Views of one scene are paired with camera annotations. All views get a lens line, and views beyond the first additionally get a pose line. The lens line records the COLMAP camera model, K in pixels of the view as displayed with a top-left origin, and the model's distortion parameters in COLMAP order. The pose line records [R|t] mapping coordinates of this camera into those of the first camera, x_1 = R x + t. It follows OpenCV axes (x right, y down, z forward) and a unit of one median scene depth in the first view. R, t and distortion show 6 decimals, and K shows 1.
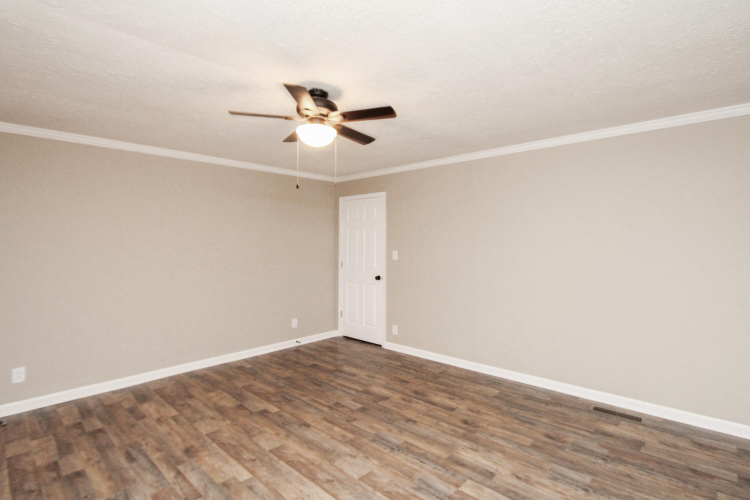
lens RADIAL K [[346.5, 0, 372.3], [0, 346.5, 250.0], [0, 0, 1]] dist [-0.007139, 0.000708]
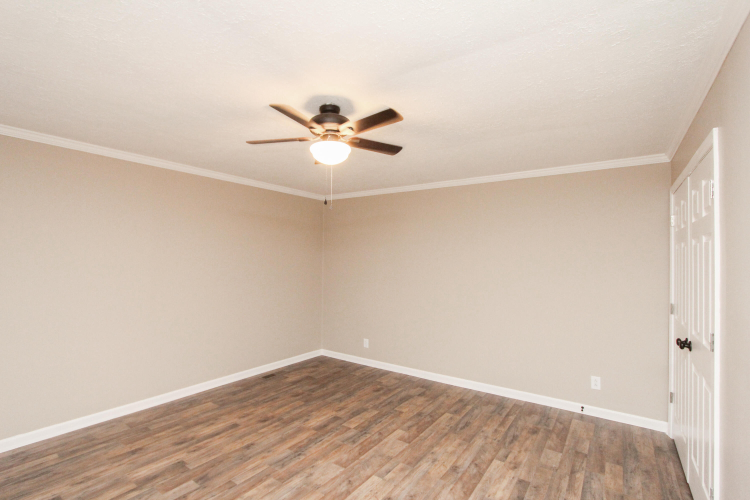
lens RADIAL K [[346.5, 0, 371.0], [0, 346.5, 260.8], [0, 0, 1]] dist [-0.007139, 0.000708]
pose [[-0.104181, 0.004543, 0.994548, -0.919271], [0.004011, 0.999983, -0.004147, -0.018715], [-0.994550, 0.003557, -0.104197, 0.789213]]
